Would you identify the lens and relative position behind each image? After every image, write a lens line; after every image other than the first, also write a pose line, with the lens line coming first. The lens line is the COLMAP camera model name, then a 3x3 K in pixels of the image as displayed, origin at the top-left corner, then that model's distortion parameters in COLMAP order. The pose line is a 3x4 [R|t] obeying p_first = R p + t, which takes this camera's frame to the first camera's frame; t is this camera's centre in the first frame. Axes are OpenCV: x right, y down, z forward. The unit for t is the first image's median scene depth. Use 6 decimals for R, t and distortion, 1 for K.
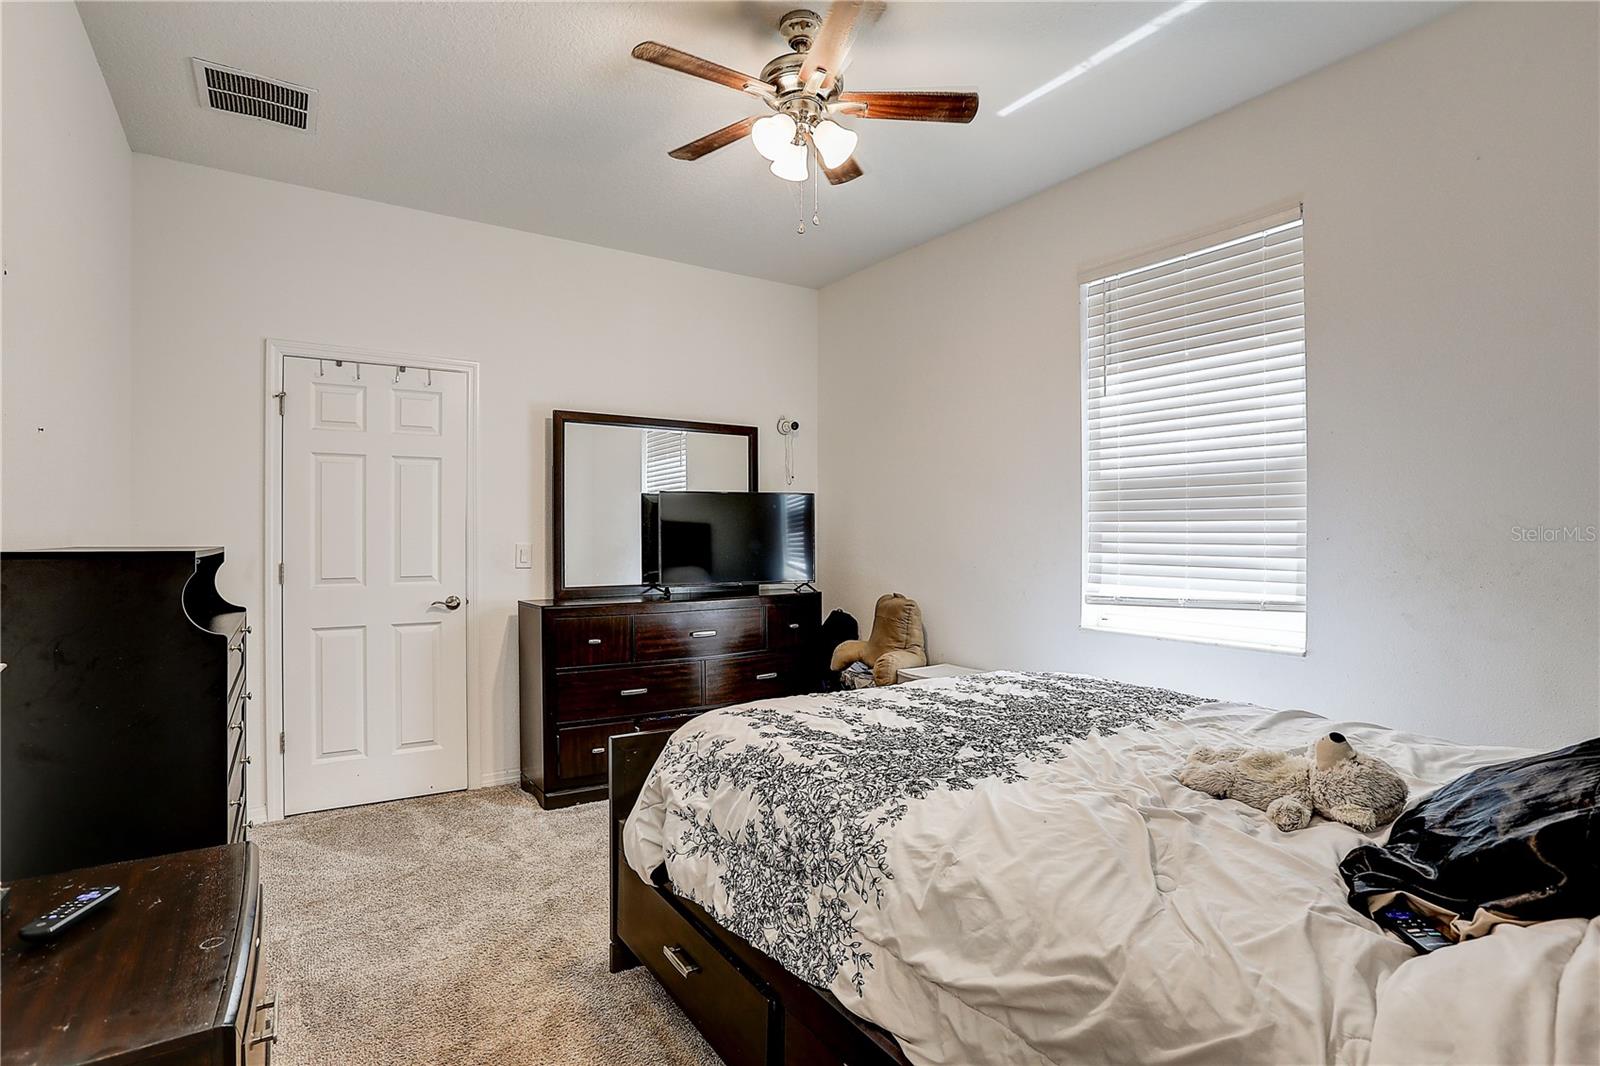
lens RADIAL K [[775.8, 0, 800.0], [0, 775.8, 533.0], [0, 0, 1]] dist [-0.061941, 0.031825]
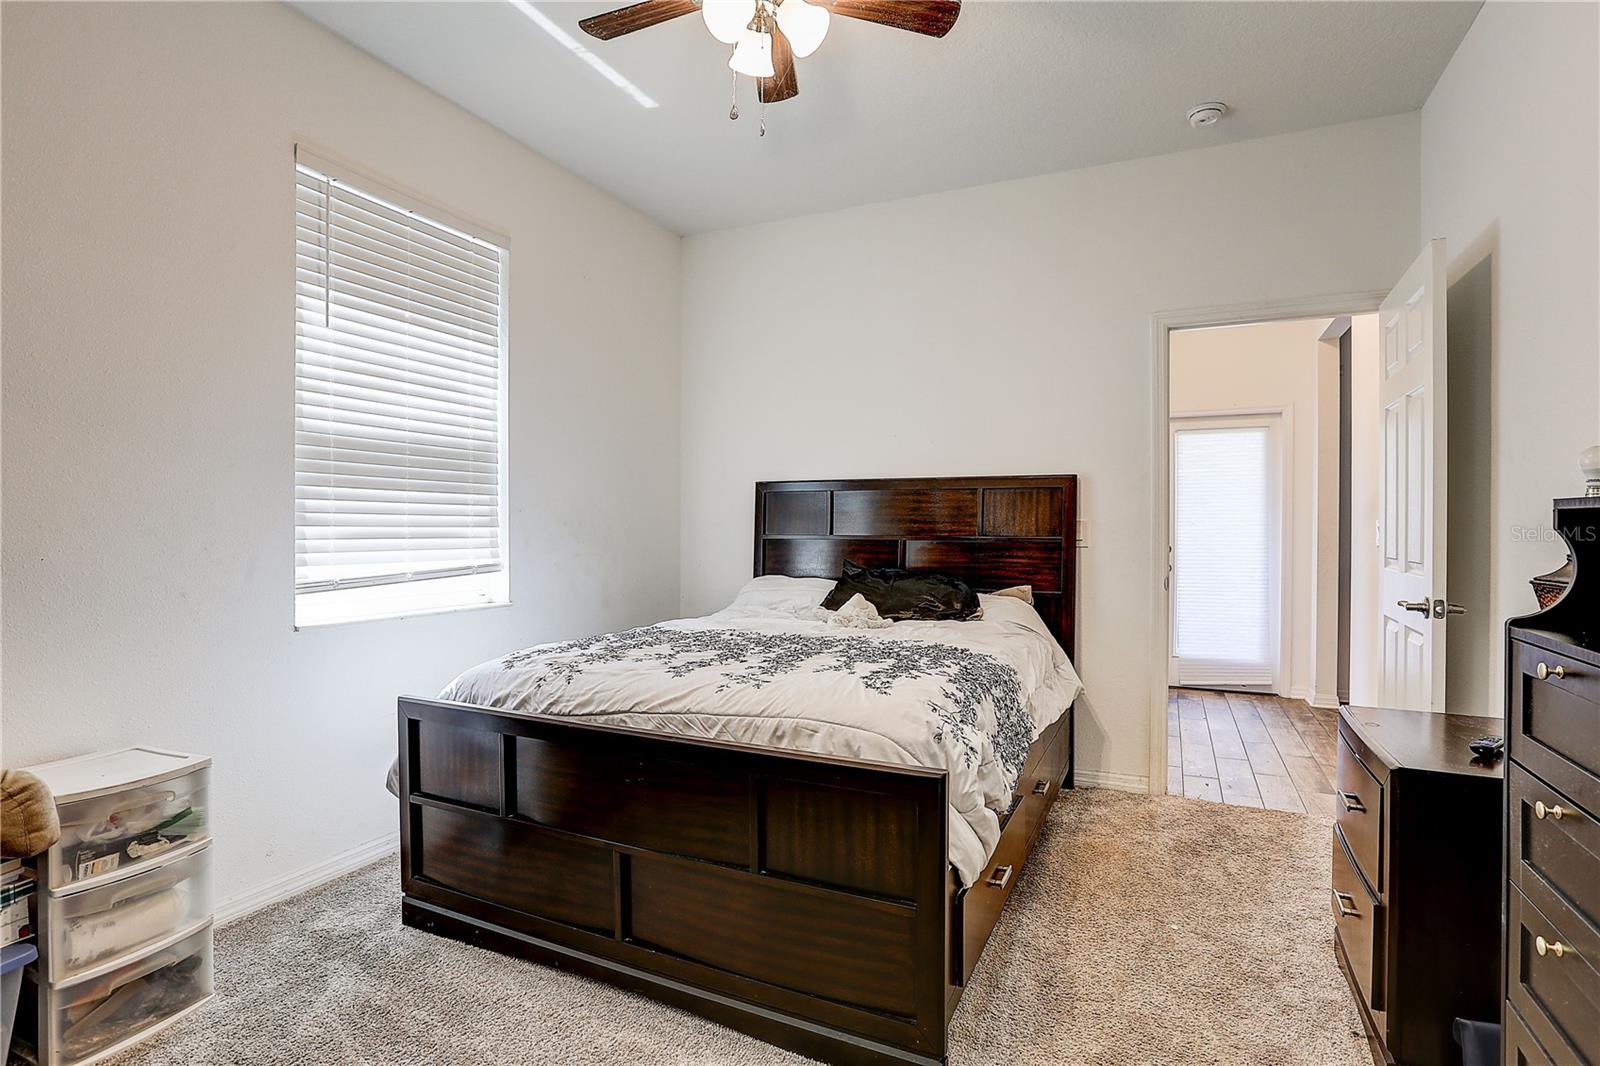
lens RADIAL K [[775.8, 0, 800.0], [0, 775.8, 533.0], [0, 0, 1]] dist [-0.061941, 0.031825]
pose [[-0.509482, -0.039261, 0.859585, -0.566037], [-0.036346, 0.999049, 0.024088, -0.003936], [-0.859713, -0.018970, -0.510425, 1.064205]]
